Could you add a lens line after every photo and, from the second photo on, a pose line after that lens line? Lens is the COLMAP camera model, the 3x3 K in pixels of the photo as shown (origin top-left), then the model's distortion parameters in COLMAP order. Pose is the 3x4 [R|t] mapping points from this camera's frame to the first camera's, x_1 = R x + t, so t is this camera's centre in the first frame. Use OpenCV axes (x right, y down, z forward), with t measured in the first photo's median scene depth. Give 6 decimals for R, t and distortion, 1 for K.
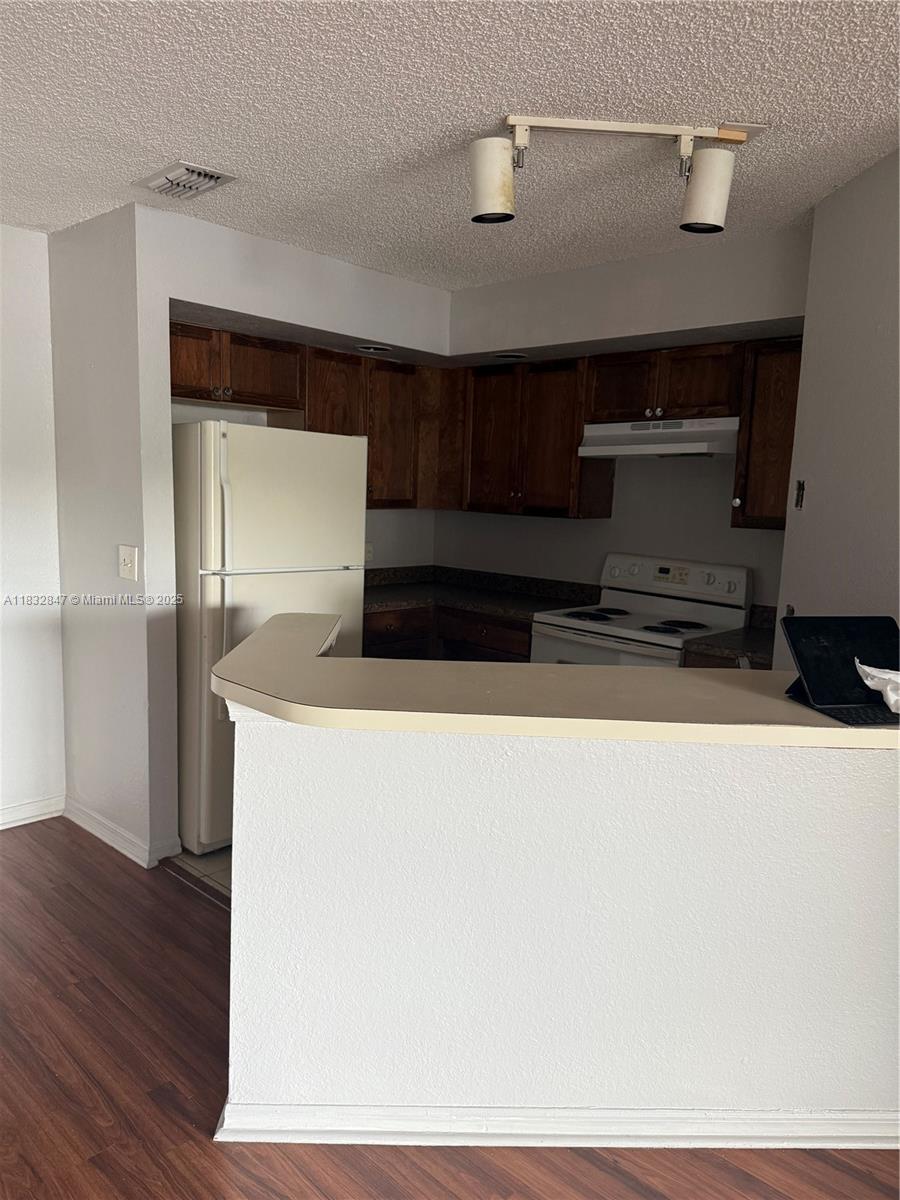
lens RADIAL K [[827.9, 0, 450.0], [0, 827.9, 600.0], [0, 0, 1]] dist [0.096838, -0.112862]
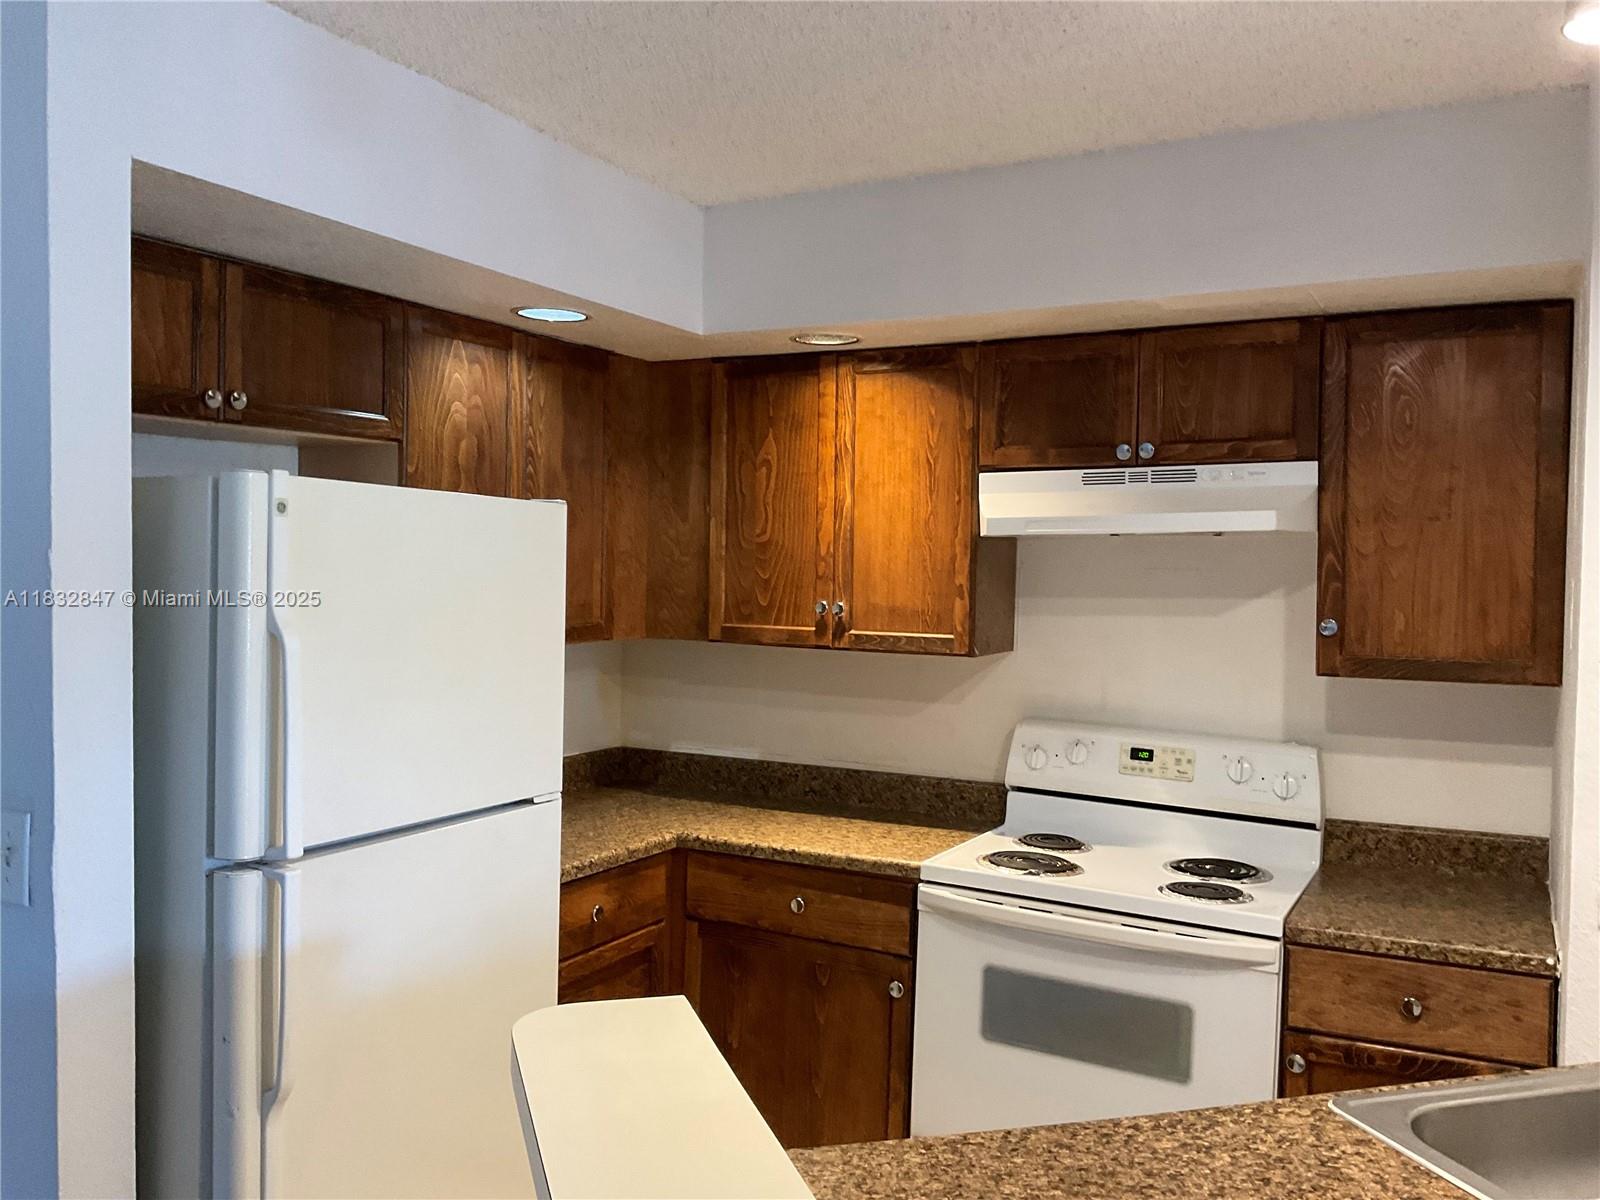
lens RADIAL K [[1307.8, 0, 802.5], [0, 1307.8, 593.2], [0, 0, 1]] dist [0.113713, -0.178096]
pose [[0.967628, -0.024666, 0.251172, -0.156161], [0.051185, 0.993710, -0.099600, -0.069660], [-0.247136, 0.109232, 0.962804, 0.289880]]
